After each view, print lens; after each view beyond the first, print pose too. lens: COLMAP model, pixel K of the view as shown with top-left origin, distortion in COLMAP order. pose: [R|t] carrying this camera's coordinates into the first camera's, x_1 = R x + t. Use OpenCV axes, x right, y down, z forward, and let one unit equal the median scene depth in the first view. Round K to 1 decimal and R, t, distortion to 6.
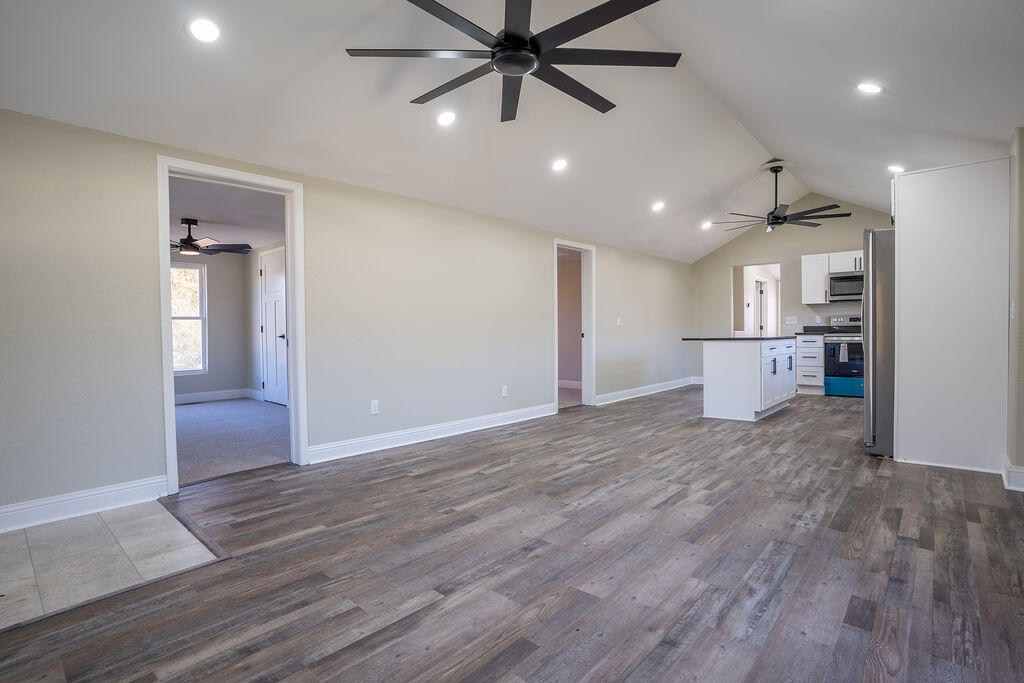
lens RADIAL K [[512.5, 0, 513.2], [0, 512.5, 348.5], [0, 0, 1]] dist [-0.042001, 0.008416]
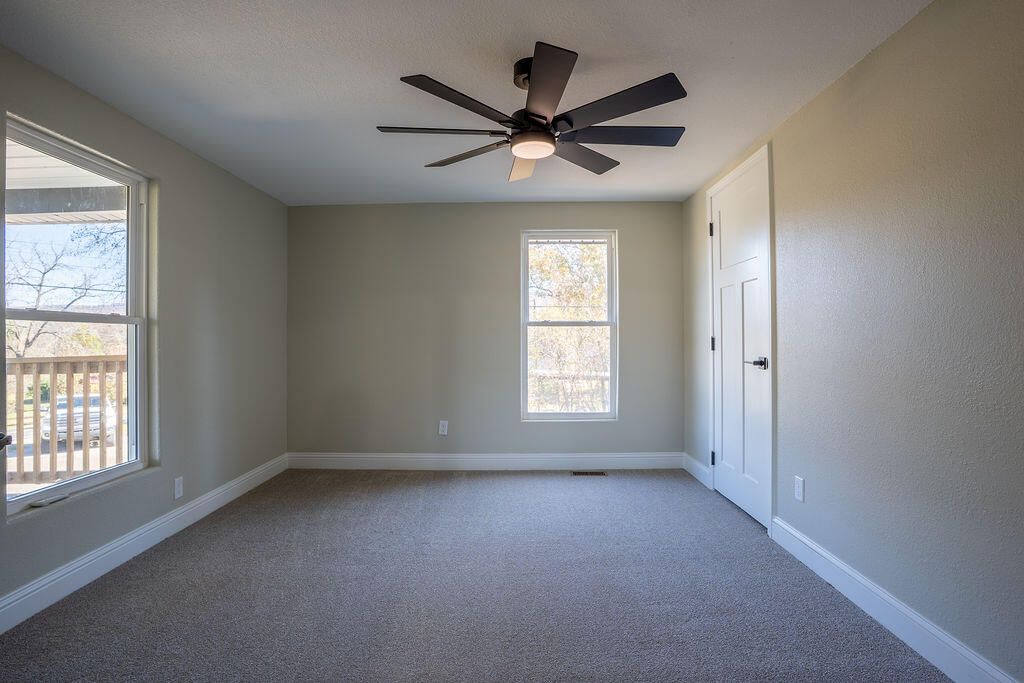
lens RADIAL K [[512.5, 0, 509.5], [0, 512.5, 339.1], [0, 0, 1]] dist [-0.042001, 0.008416]
pose [[0.675188, -0.001764, -0.737643, -0.263783], [-0.022147, 0.999498, -0.022662, -0.026708], [0.737313, 0.031637, 0.674810, 0.521733]]
